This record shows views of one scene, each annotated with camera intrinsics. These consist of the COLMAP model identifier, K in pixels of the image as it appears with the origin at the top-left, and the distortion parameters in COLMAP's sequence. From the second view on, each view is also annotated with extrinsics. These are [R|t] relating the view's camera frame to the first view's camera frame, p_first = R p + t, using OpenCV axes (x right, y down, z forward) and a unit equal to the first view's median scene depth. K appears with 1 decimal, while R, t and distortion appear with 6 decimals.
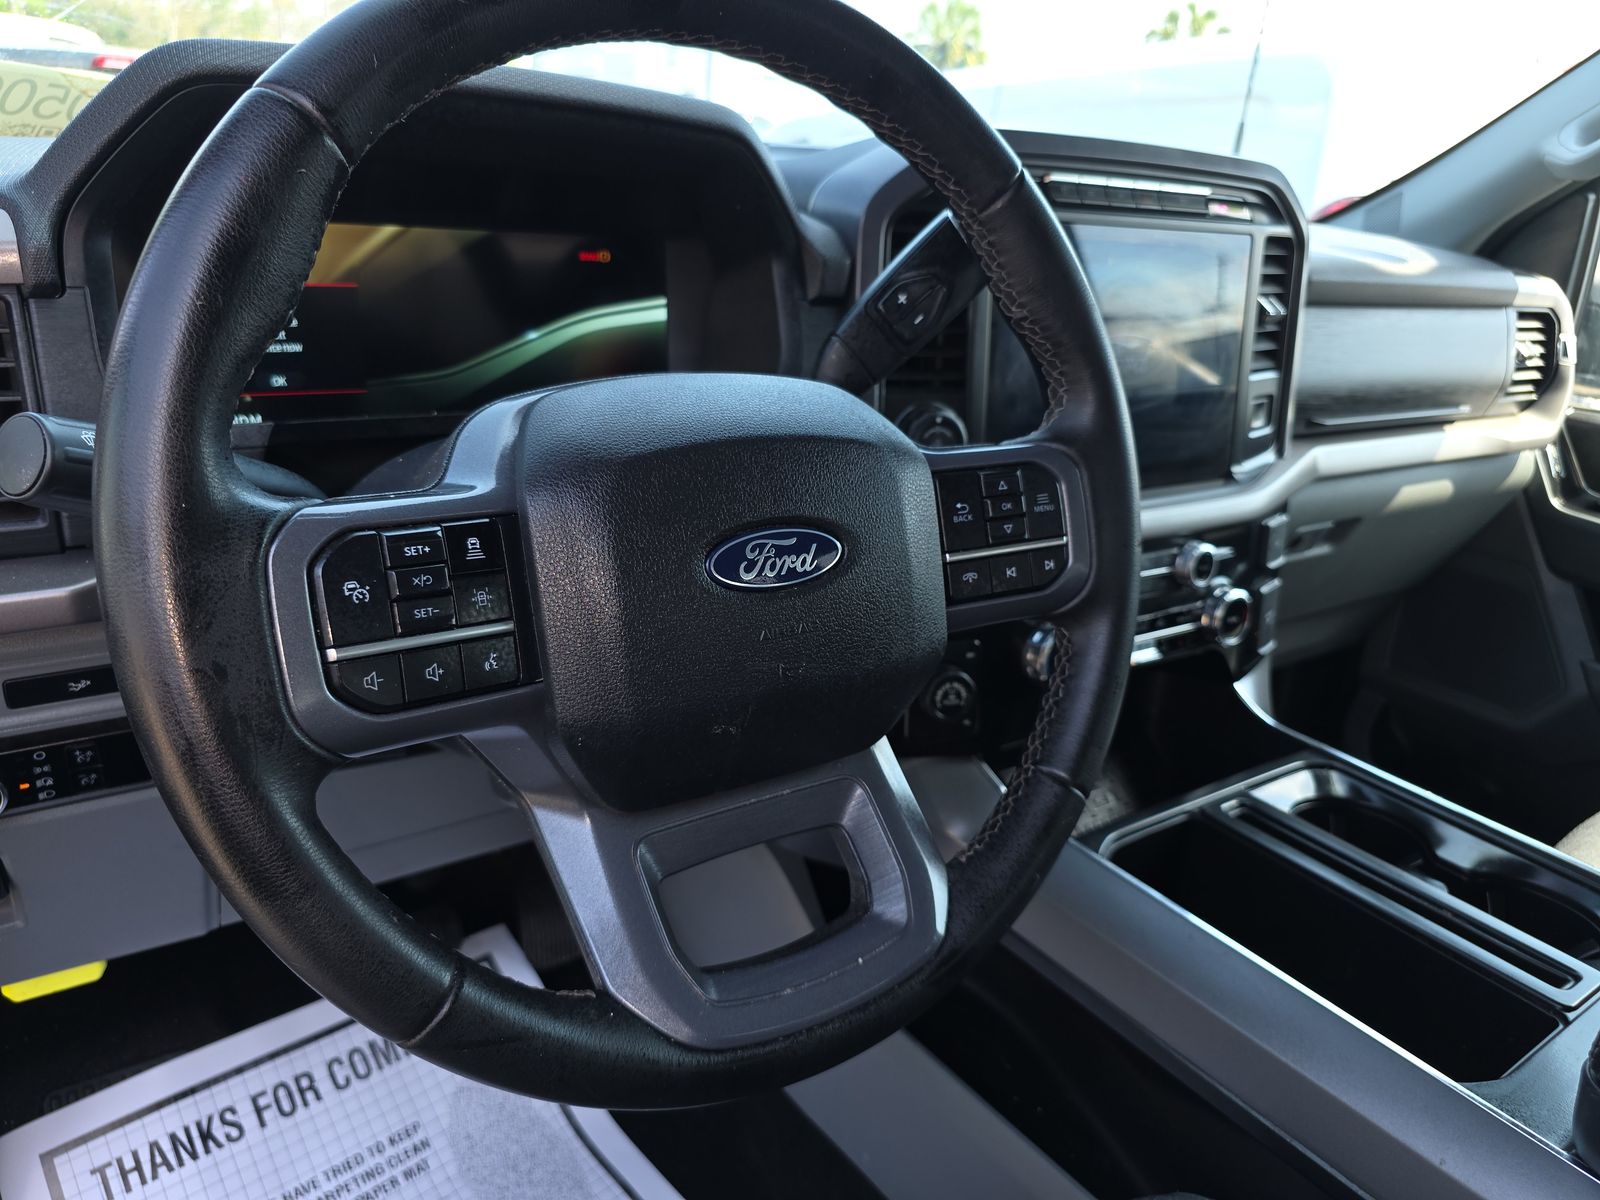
lens RADIAL K [[1106.6, 0, 800.3], [0, 1106.6, 598.6], [0, 0, 1]] dist [0.040871, -0.036901]
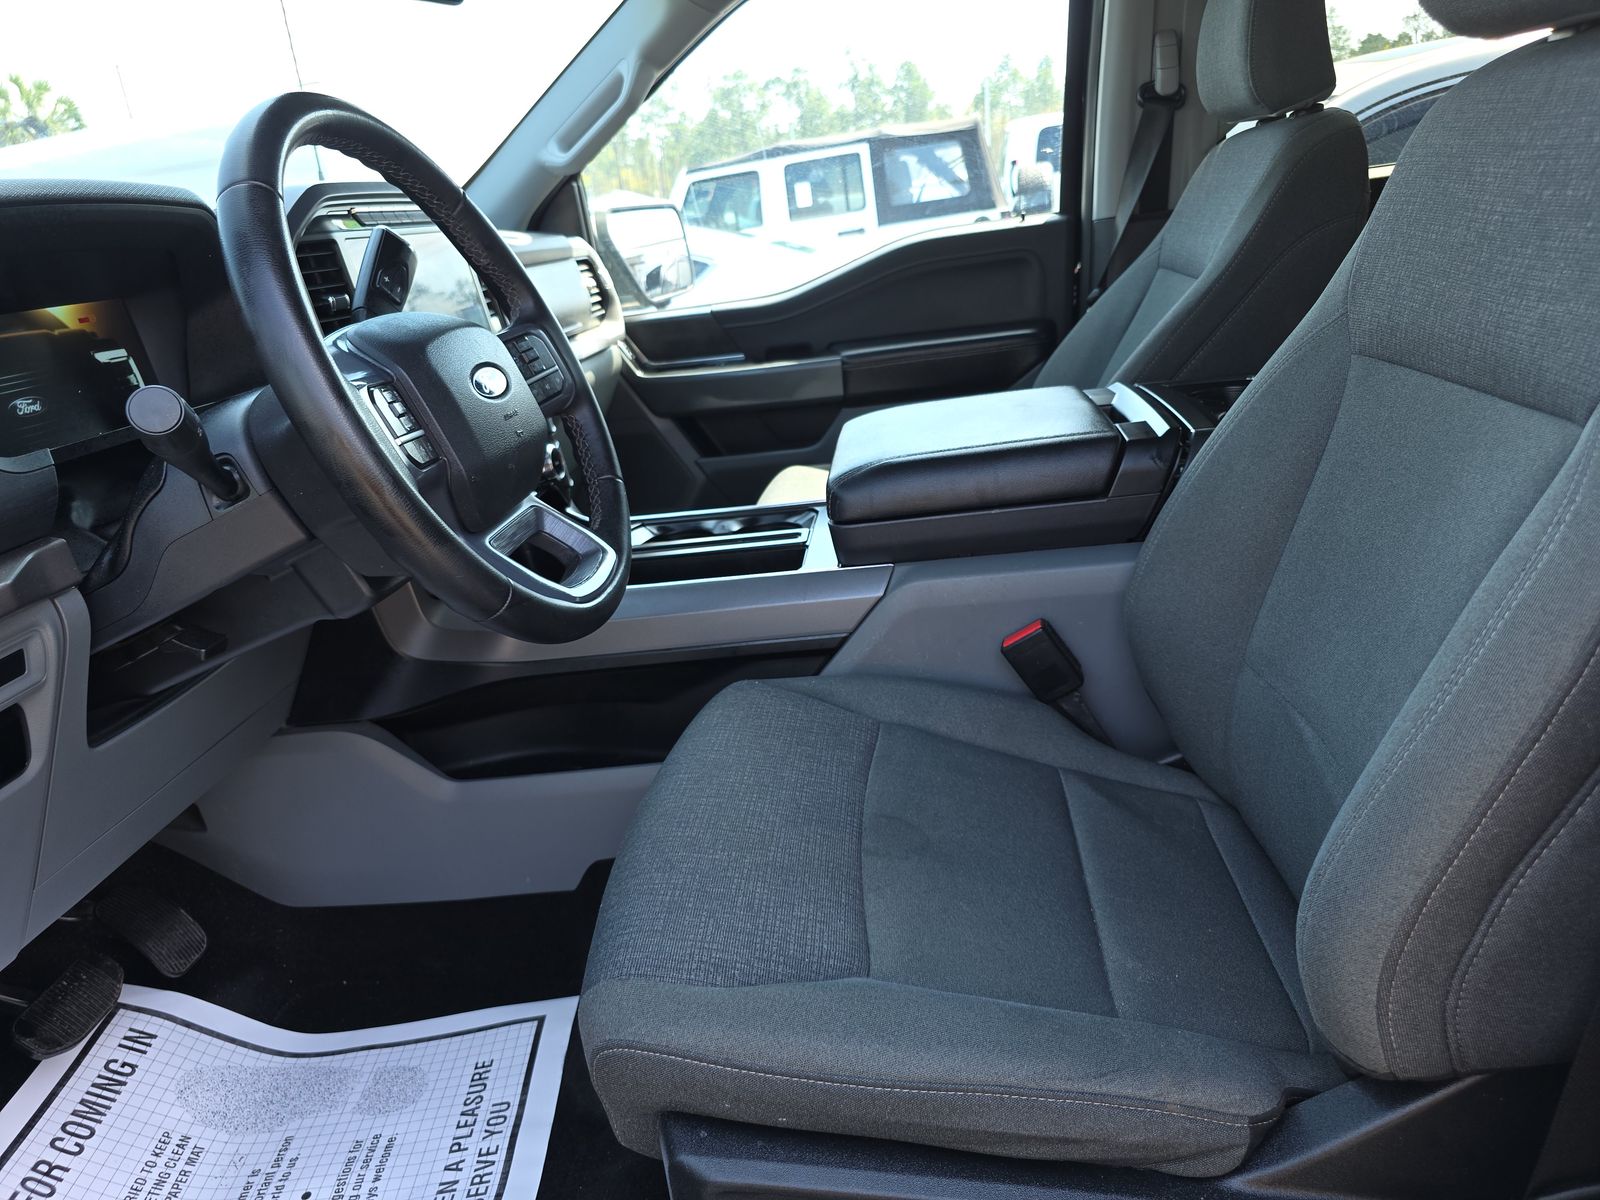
lens RADIAL K [[1106.6, 0, 800.3], [0, 1106.6, 601.3], [0, 0, 1]] dist [0.040871, -0.036901]
pose [[0.628412, -0.395171, 0.670028, -0.406407], [0.419991, 0.897378, 0.135353, 0.097134], [-0.654756, 0.196348, 0.729891, -0.261689]]
